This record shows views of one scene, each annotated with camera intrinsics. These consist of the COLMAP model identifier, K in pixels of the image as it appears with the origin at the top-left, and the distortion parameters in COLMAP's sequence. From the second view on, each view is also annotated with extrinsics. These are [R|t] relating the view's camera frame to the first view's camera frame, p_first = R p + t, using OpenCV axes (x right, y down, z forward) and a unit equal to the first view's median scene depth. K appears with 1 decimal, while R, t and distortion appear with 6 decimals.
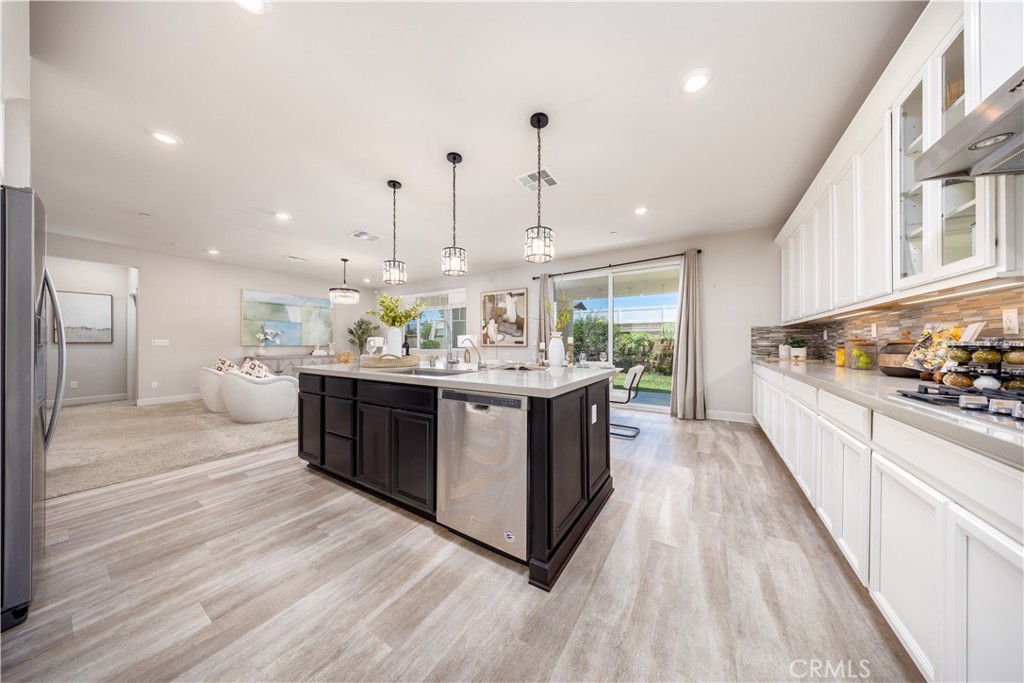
lens RADIAL K [[303.5, 0, 523.4], [0, 303.5, 341.1], [0, 0, 1]] dist [-0.000123, -0.000012]
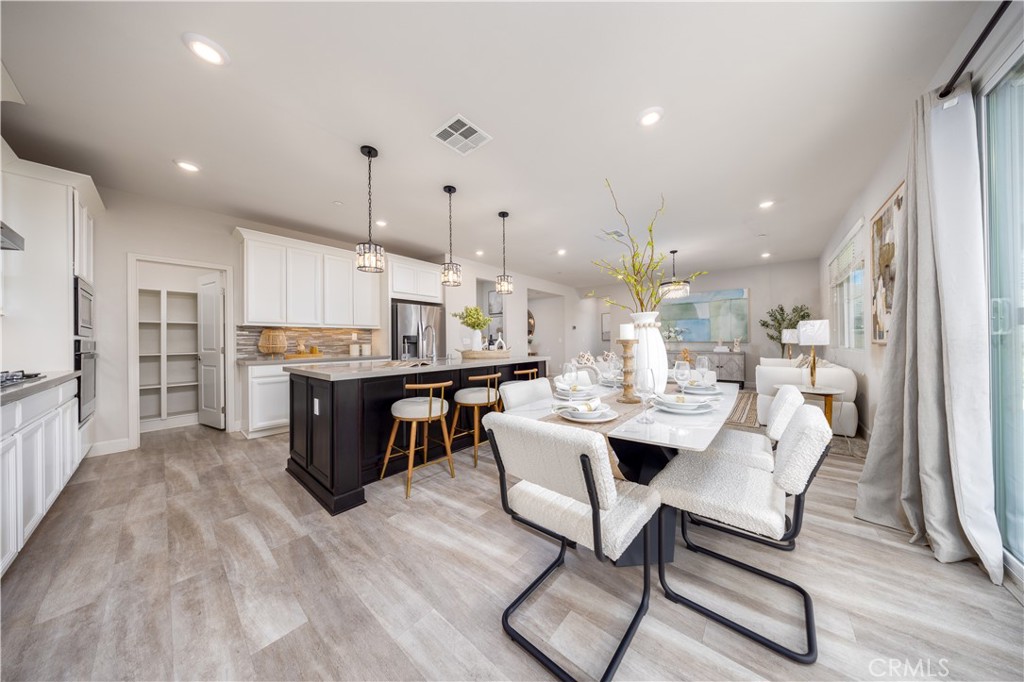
lens RADIAL K [[300.9, 0, 512.0], [0, 300.9, 341.0], [0, 0, 1]] dist [0.000815, 0.000151]
pose [[-0.160537, -0.001195, -0.987029, 0.377154], [0.019239, 0.999805, -0.004339, 0.005455], [0.986842, -0.019686, -0.160483, 0.589107]]
